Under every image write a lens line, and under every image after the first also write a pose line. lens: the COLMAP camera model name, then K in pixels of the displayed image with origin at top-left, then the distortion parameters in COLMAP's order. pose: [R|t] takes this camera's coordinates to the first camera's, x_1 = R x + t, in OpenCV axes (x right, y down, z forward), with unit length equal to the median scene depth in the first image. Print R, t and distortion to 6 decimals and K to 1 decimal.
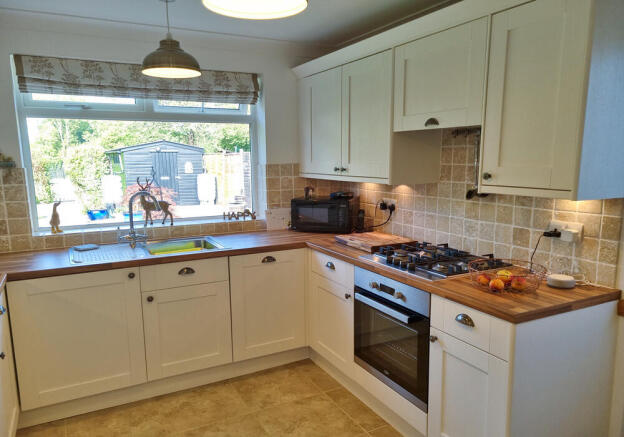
lens RADIAL K [[459.7, 0, 312.9], [0, 459.7, 233.6], [0, 0, 1]] dist [0.006482, 0.003589]
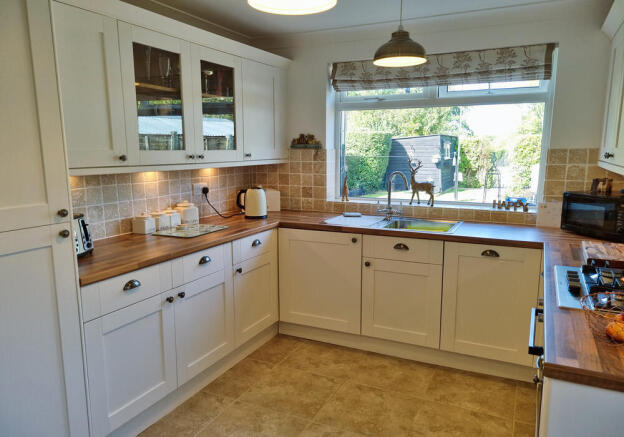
lens RADIAL K [[467.6, 0, 308.7], [0, 467.6, 224.6], [0, 0, 1]] dist [0.066672, -0.058248]
pose [[0.589500, 0.141312, -0.795312, 0.424510], [-0.138475, 0.987683, 0.072853, -0.017955], [0.795811, 0.067184, 0.601807, 0.152318]]
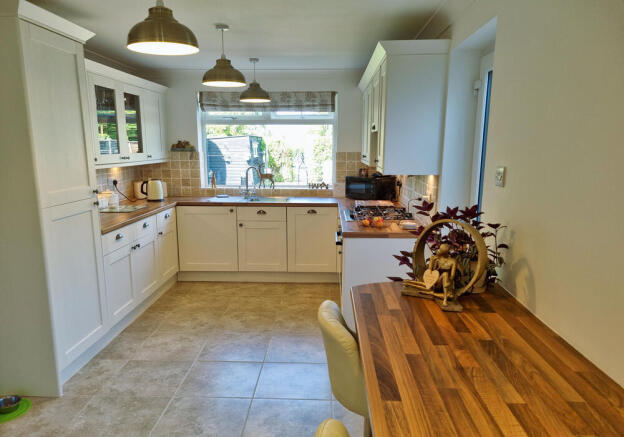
lens RADIAL K [[467.6, 0, 308.7], [0, 467.6, 224.6], [0, 0, 1]] dist [0.066672, -0.058248]
pose [[0.864517, 0.094536, -0.493633, 0.707689], [-0.091696, 0.995334, 0.030027, 0.053669], [0.494169, 0.019305, 0.869152, -0.428459]]
